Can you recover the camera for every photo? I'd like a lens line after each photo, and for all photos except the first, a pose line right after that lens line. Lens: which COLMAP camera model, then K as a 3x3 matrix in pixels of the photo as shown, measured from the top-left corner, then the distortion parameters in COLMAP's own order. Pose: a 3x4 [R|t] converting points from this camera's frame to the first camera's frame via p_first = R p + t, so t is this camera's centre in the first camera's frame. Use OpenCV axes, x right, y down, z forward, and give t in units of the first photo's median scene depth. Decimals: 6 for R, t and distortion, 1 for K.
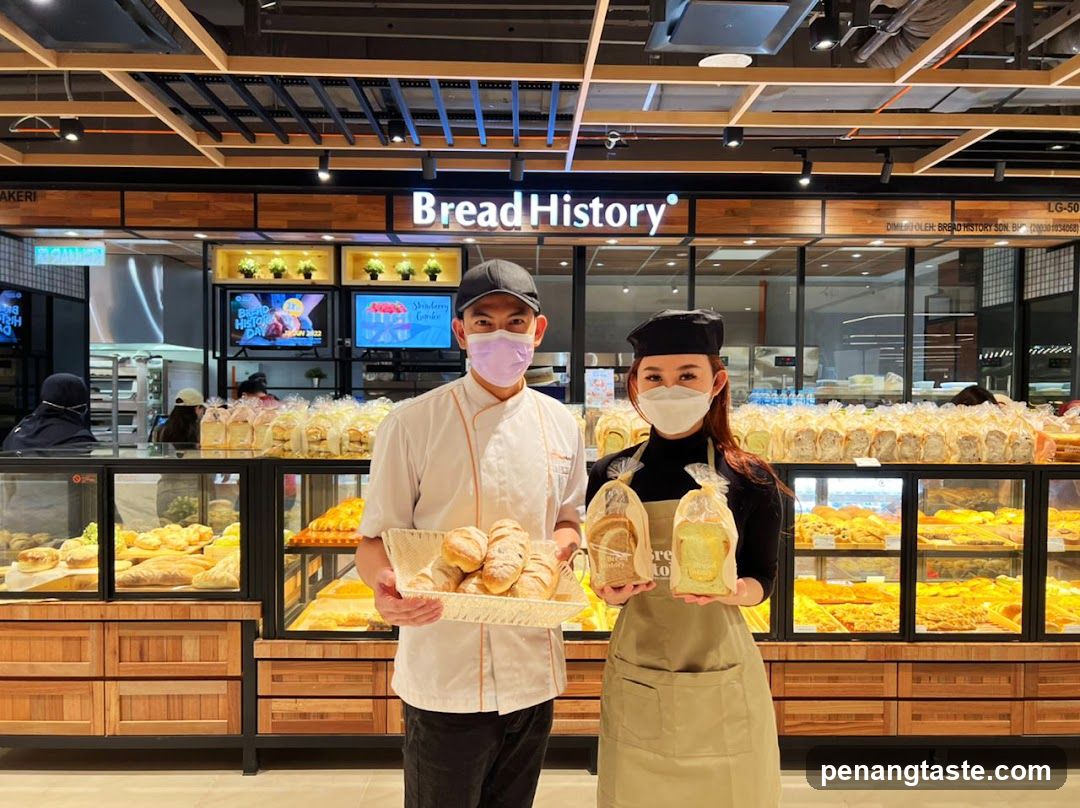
lens RADIAL K [[806.9, 0, 553.7], [0, 806.9, 405.1], [0, 0, 1]] dist [0.058701, -0.080337]
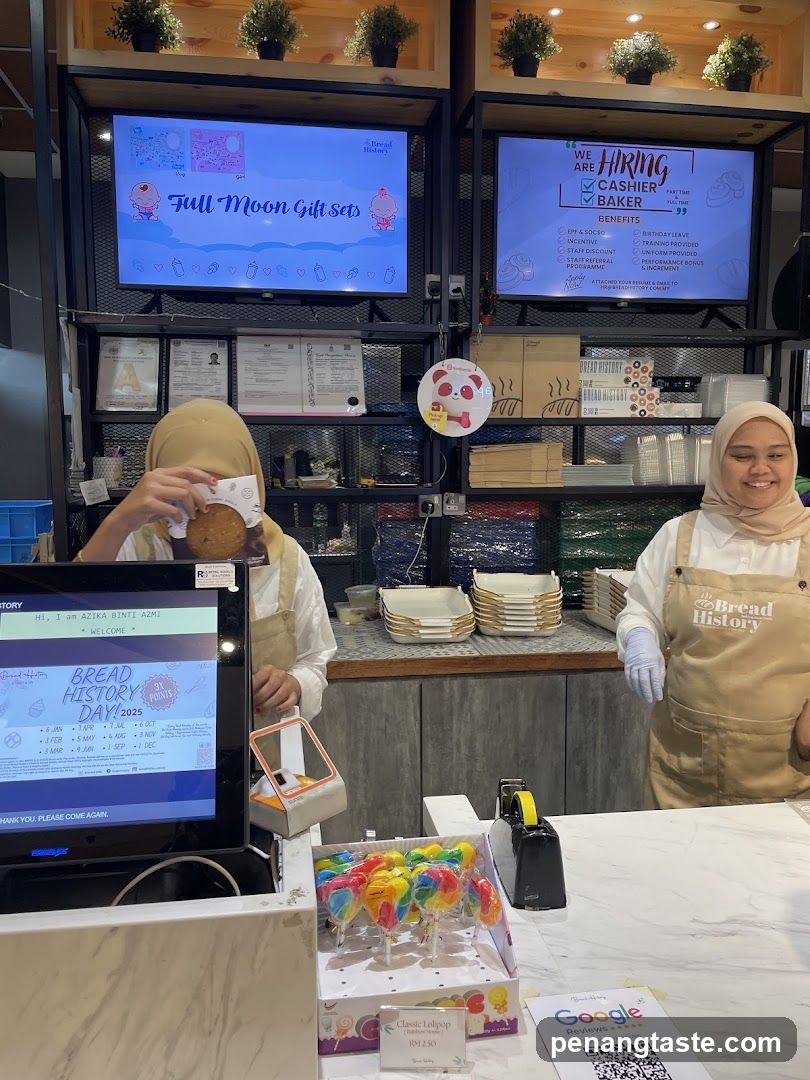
lens RADIAL K [[806.9, 0, 405.0], [0, 806.9, 540.0], [0, 0, 1]] dist [0.058701, -0.080337]
pose [[0.992300, -0.024286, 0.121455, -0.442802], [0.011131, 0.994106, 0.107841, -0.007912], [-0.123358, -0.105659, 0.986721, 0.893229]]
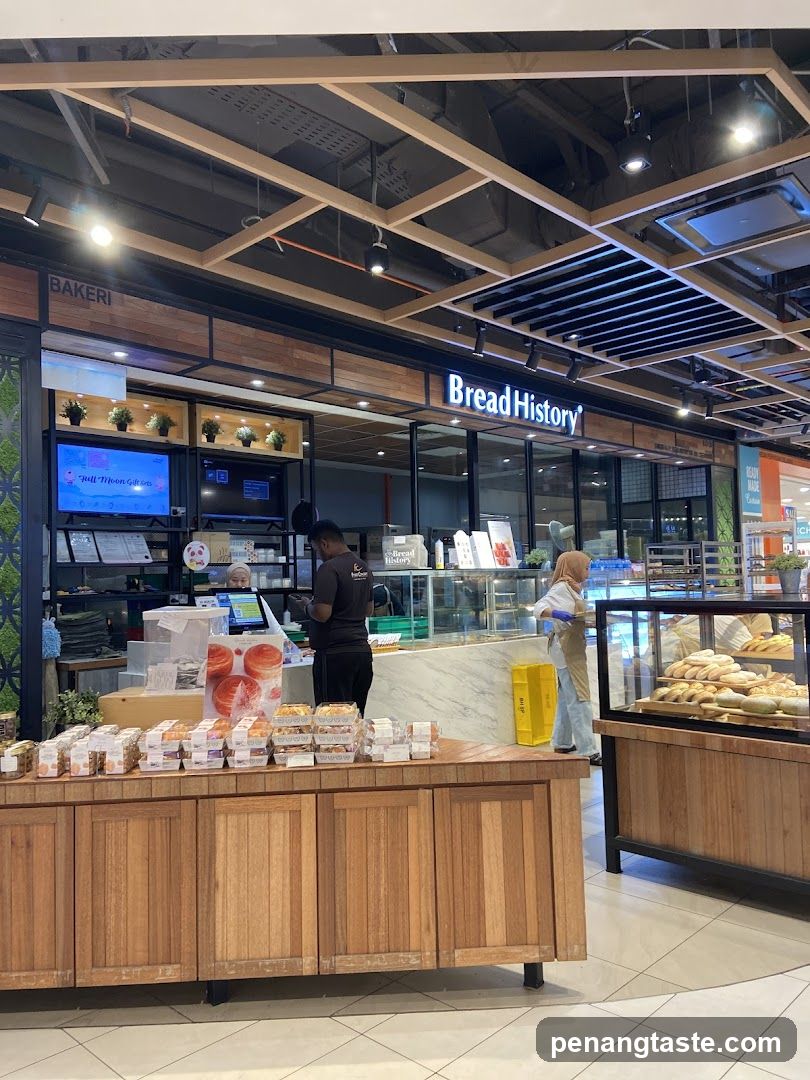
lens RADIAL K [[791.5, 0, 405.0], [0, 791.5, 540.0], [0, 0, 1]] dist [0.062623, 0.000524]
pose [[0.713938, 0.008888, 0.700152, -0.944963], [0.036160, 0.998117, -0.049542, 0.007861], [-0.699274, 0.060688, 0.712273, 0.304236]]
